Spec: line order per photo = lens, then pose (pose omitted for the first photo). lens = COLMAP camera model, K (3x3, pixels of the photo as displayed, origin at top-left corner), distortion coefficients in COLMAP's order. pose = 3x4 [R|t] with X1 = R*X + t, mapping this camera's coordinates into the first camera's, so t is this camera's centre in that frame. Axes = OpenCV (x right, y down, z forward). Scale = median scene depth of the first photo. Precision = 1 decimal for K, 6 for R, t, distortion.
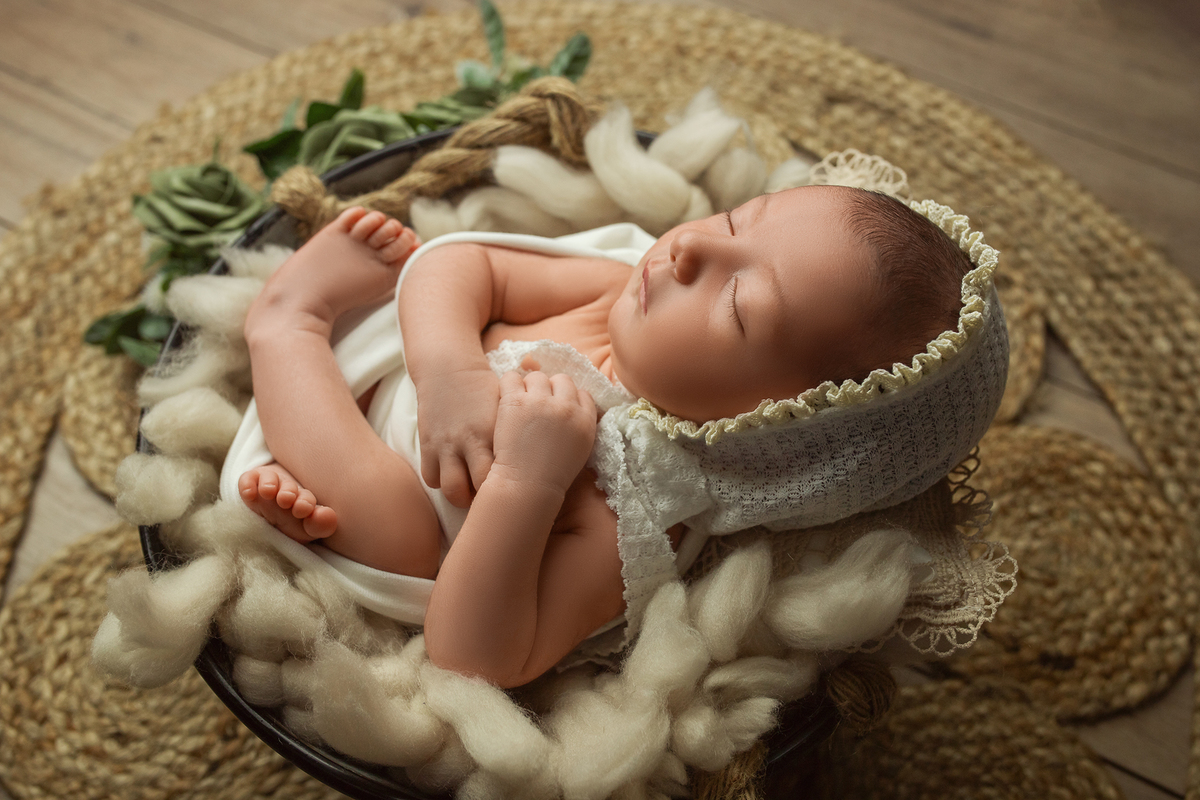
lens RADIAL K [[1196.7, 0, 600.0], [0, 1196.7, 400.0], [0, 0, 1]] dist [-0.019739, 0.002400]
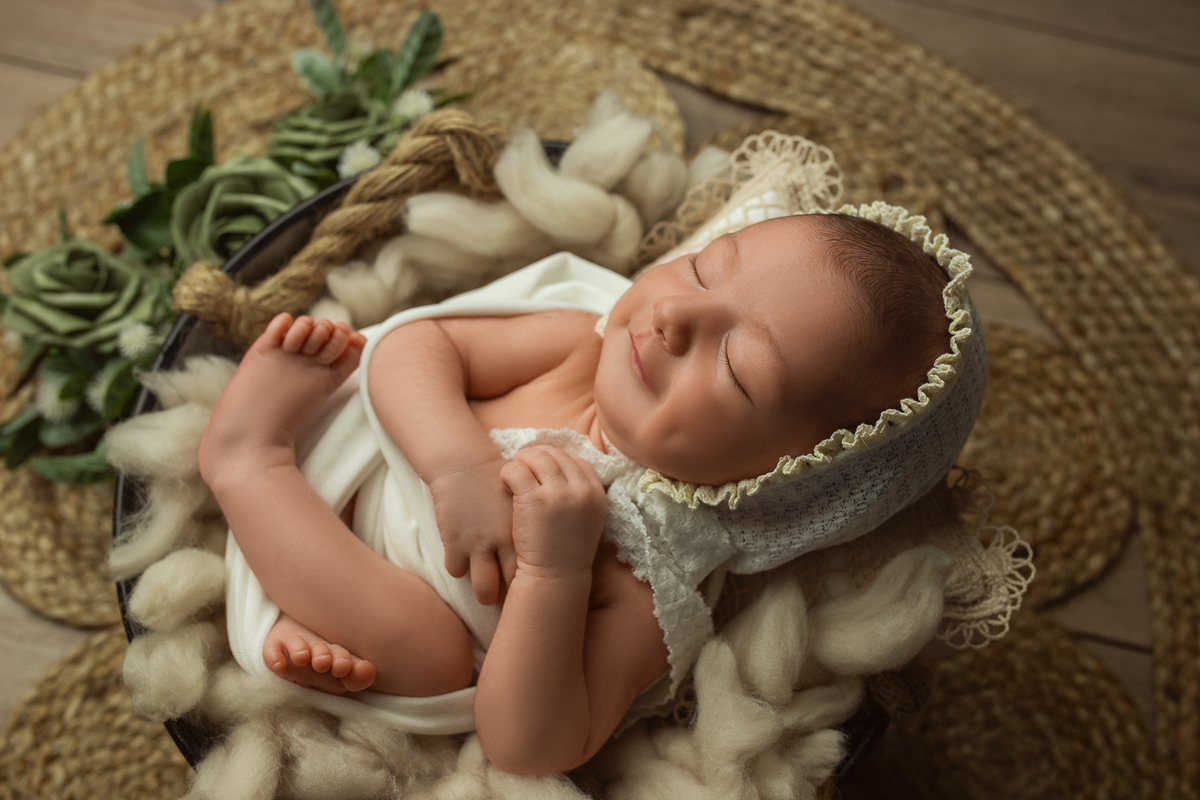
lens RADIAL K [[1201.1, 0, 600.0], [0, 1201.1, 400.0], [0, 0, 1]] dist [-0.023767, 0.004749]
pose [[0.966816, -0.224050, 0.122757, -0.078597], [0.203274, 0.965697, 0.161585, -0.159025], [-0.154749, -0.131270, 0.979194, 0.032651]]
